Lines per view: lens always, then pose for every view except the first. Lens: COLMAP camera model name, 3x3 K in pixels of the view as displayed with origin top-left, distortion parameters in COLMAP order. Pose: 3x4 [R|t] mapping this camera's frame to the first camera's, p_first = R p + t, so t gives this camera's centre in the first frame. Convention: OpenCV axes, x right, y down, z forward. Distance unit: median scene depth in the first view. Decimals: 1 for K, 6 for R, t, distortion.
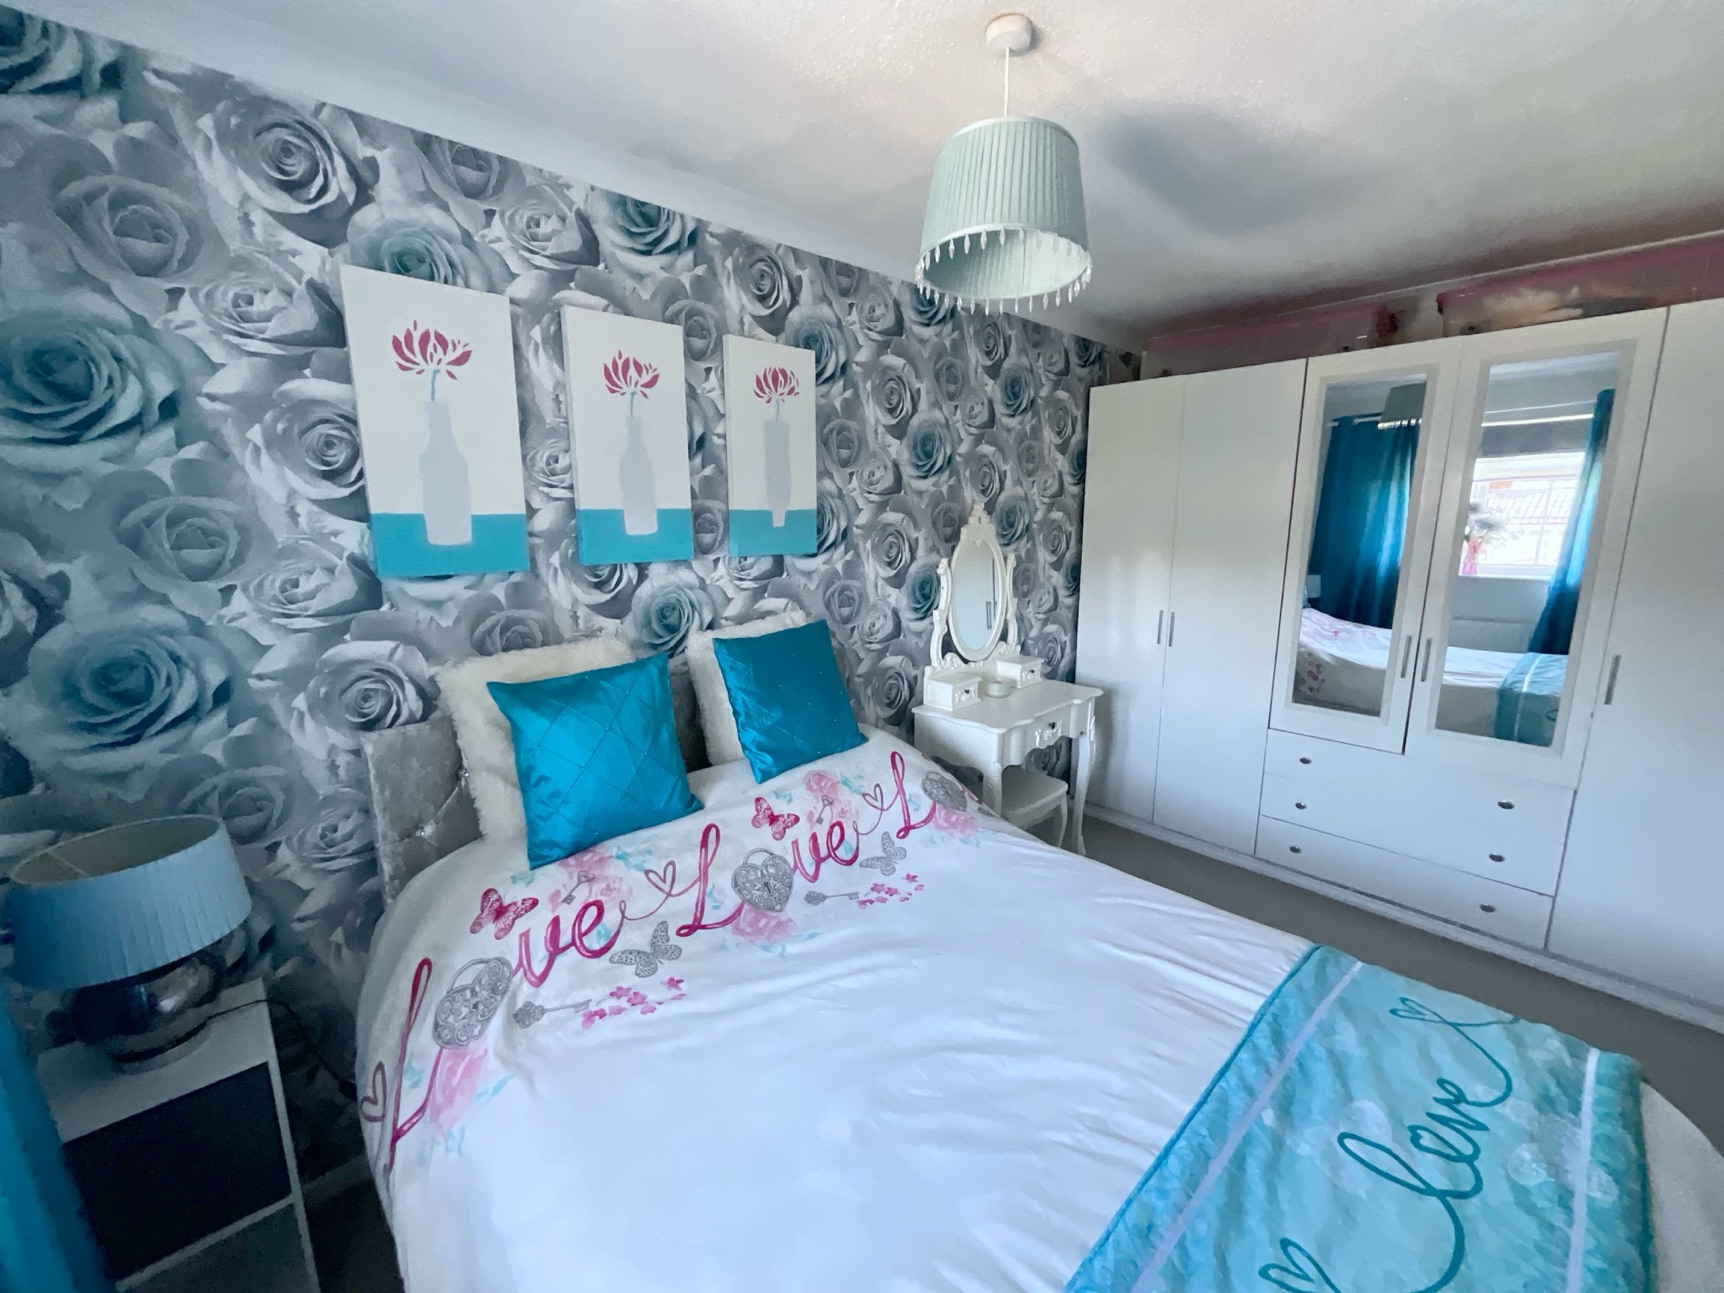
lens RADIAL K [[699.7, 0, 862.0], [0, 699.7, 646.5], [0, 0, 1]] dist [-0.000774, 0.000171]
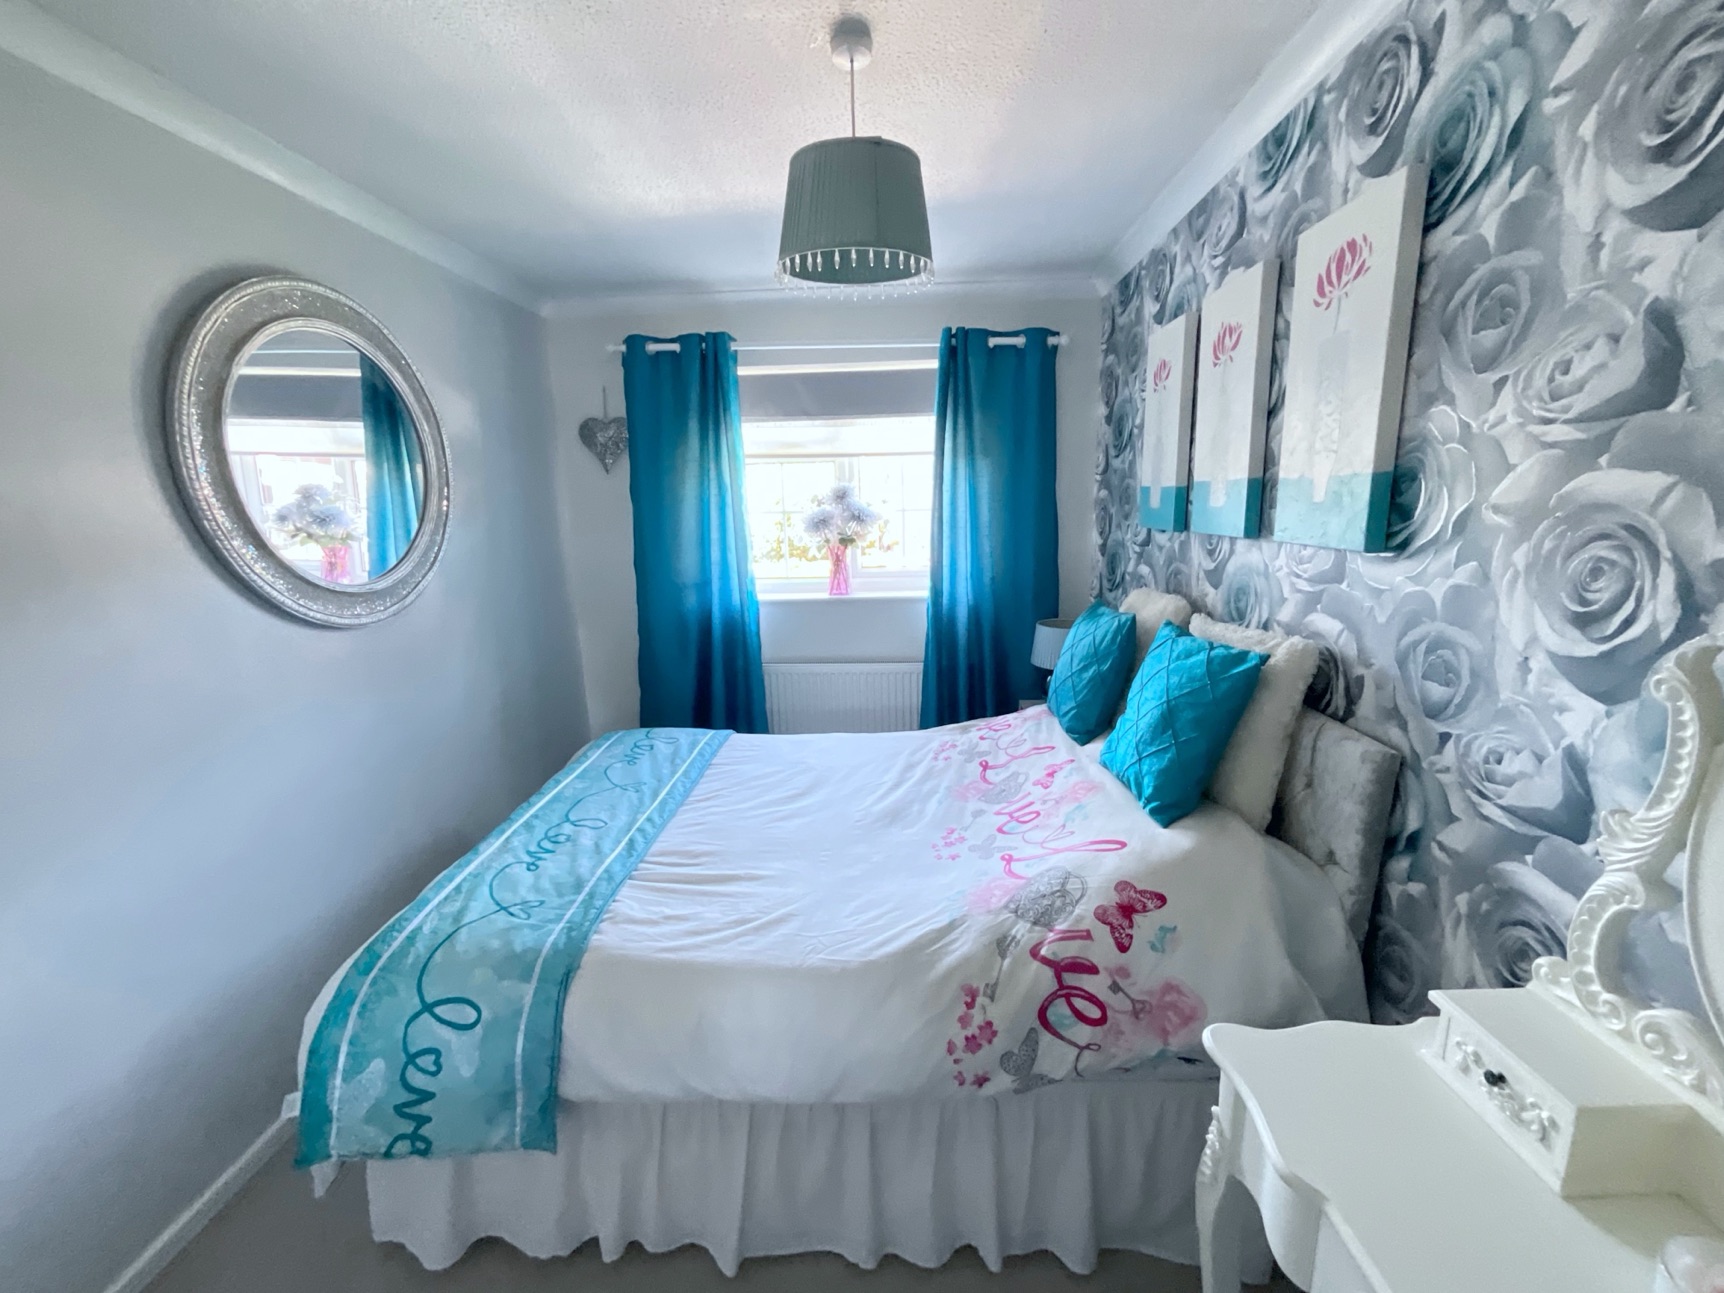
lens RADIAL K [[699.7, 0, 862.0], [0, 699.7, 646.5], [0, 0, 1]] dist [-0.000774, 0.000171]
pose [[-0.716211, 0.167786, -0.677414, 0.735603], [-0.103576, 0.934363, 0.340936, -0.259503], [0.690155, 0.314346, -0.651823, 1.359245]]
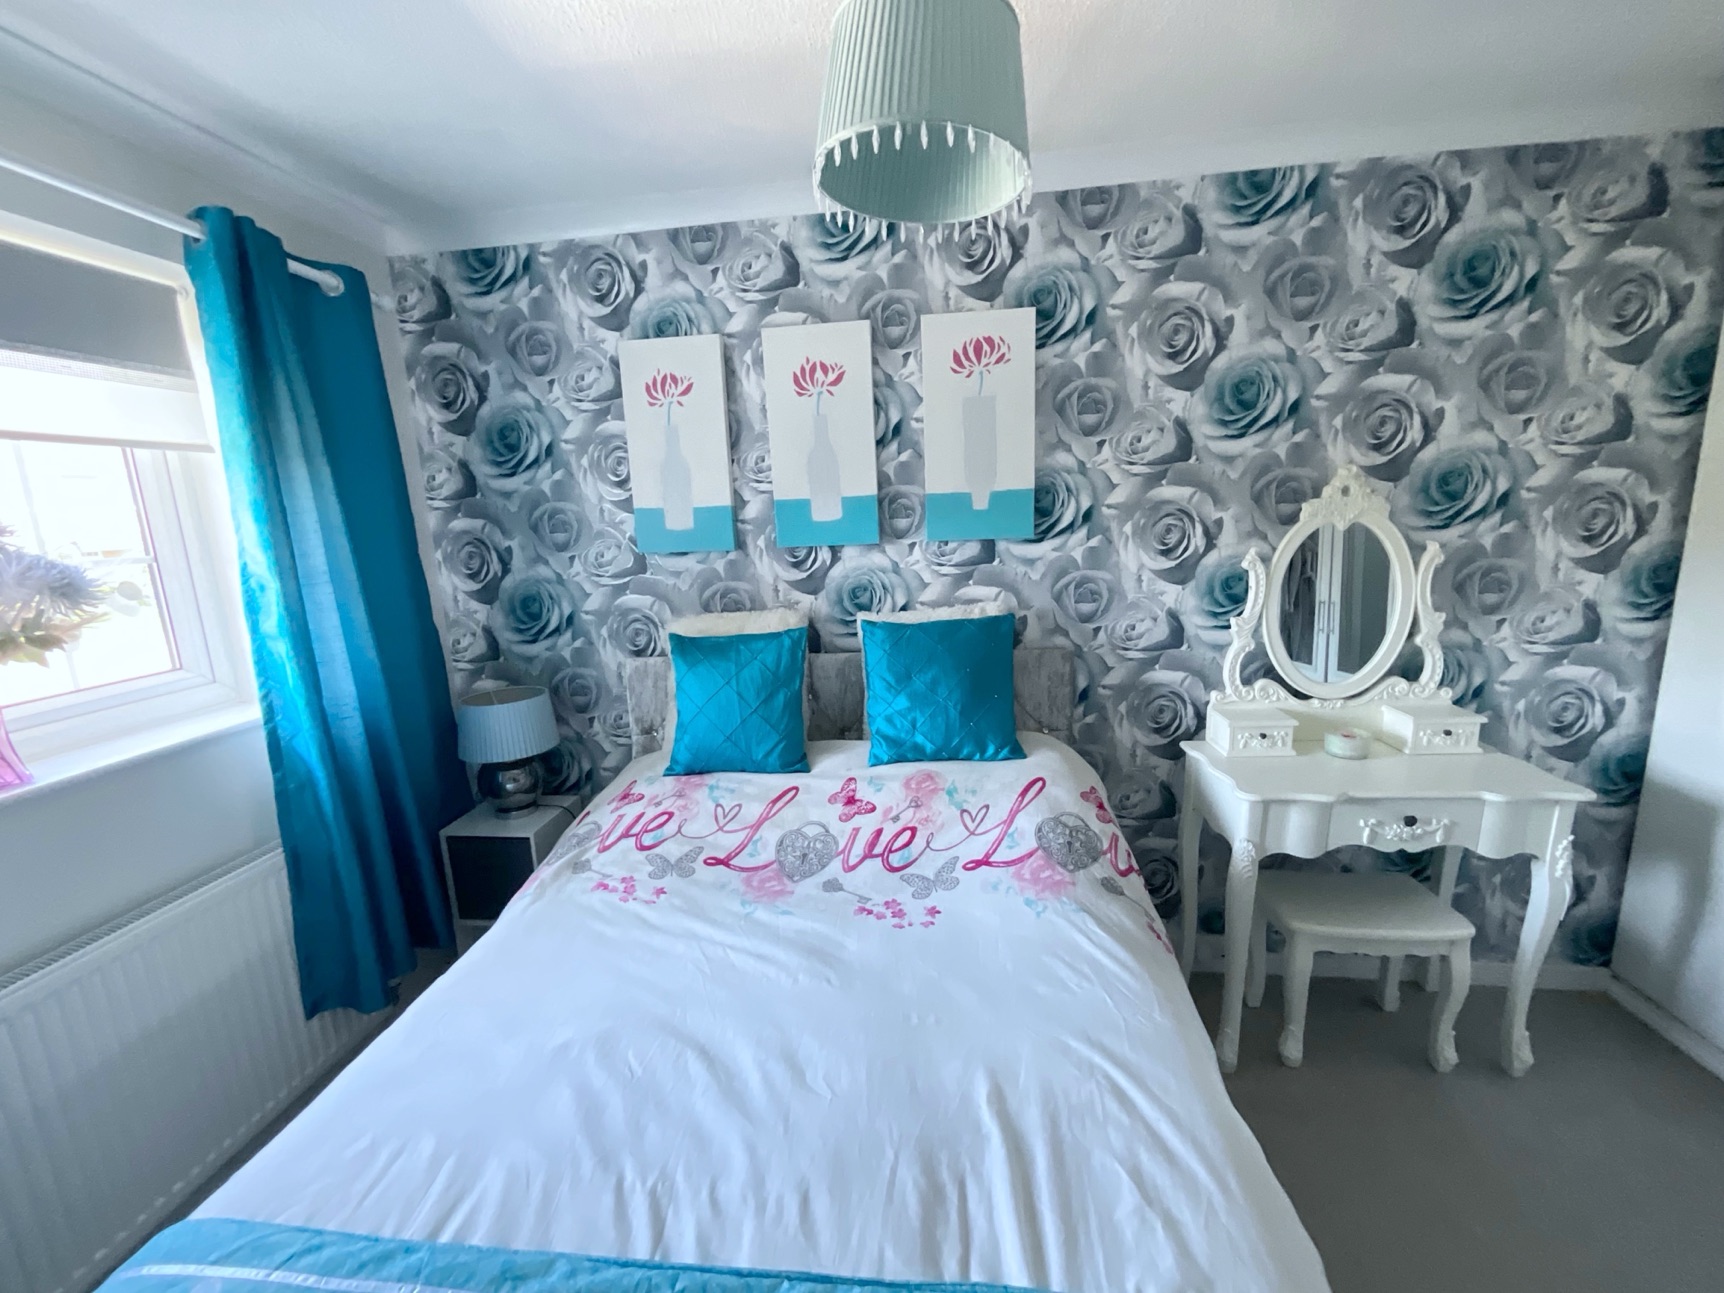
lens RADIAL K [[699.7, 0, 862.0], [0, 699.7, 646.5], [0, 0, 1]] dist [-0.000774, 0.000171]
pose [[0.647424, 0.125732, -0.751687, 0.583410], [-0.105920, 0.991570, 0.074629, -0.050460], [0.754734, 0.031302, 0.655284, 0.321318]]
